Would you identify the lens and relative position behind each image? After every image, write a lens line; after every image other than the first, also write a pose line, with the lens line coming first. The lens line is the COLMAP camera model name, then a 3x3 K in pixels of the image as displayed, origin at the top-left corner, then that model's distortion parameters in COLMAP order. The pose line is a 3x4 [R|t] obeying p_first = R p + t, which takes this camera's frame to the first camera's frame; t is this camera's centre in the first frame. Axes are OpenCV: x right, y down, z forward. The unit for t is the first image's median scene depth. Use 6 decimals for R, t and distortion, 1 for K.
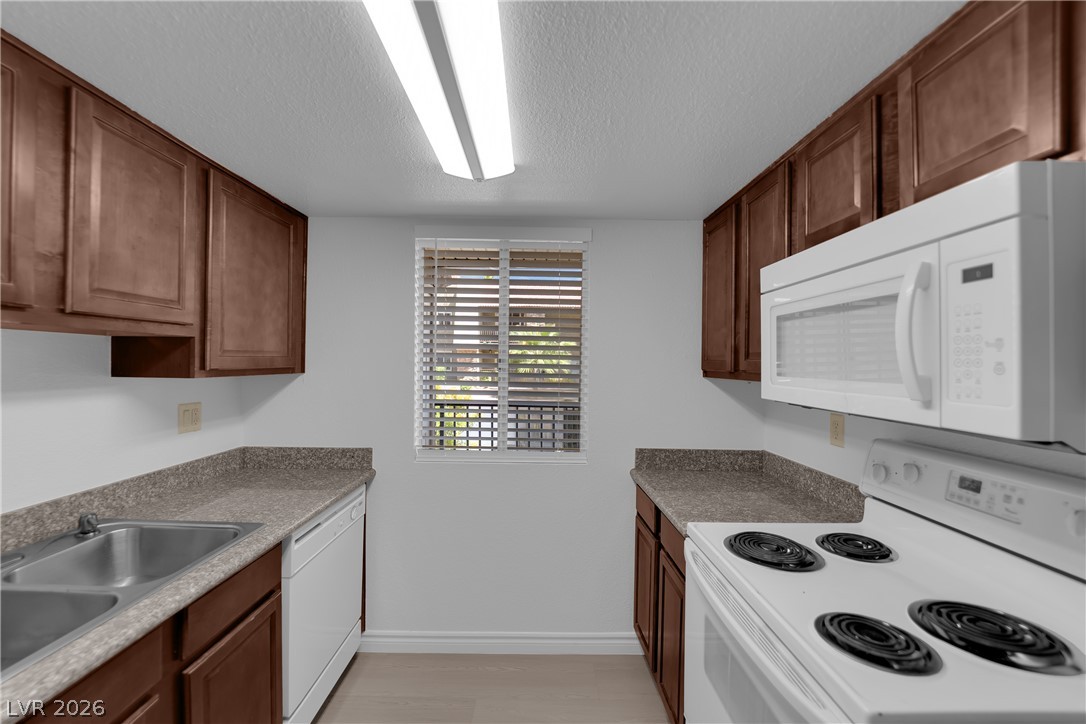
lens RADIAL K [[439.2, 0, 539.9], [0, 439.2, 362.7], [0, 0, 1]] dist [-0.013307, -0.000652]
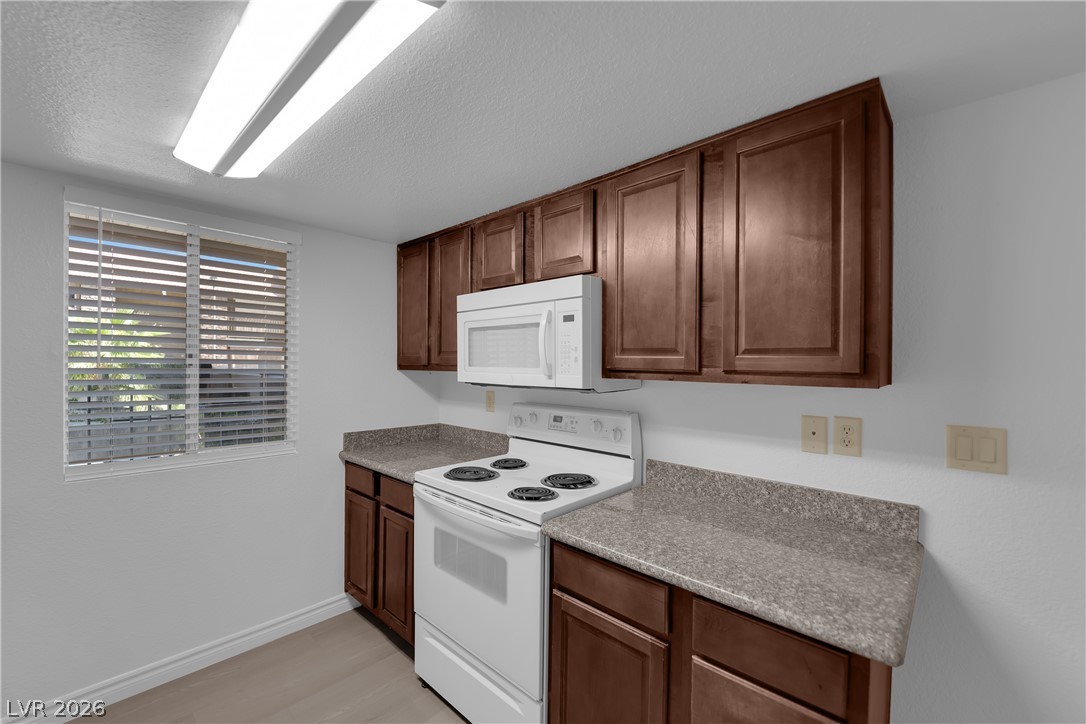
lens RADIAL K [[439.2, 0, 539.9], [0, 439.2, 362.7], [0, 0, 1]] dist [-0.013307, -0.000652]
pose [[0.688219, -0.005614, 0.725481, -0.409631], [0.001478, 0.999979, 0.006336, 0.007464], [-0.725501, -0.003289, 0.688213, -0.257279]]
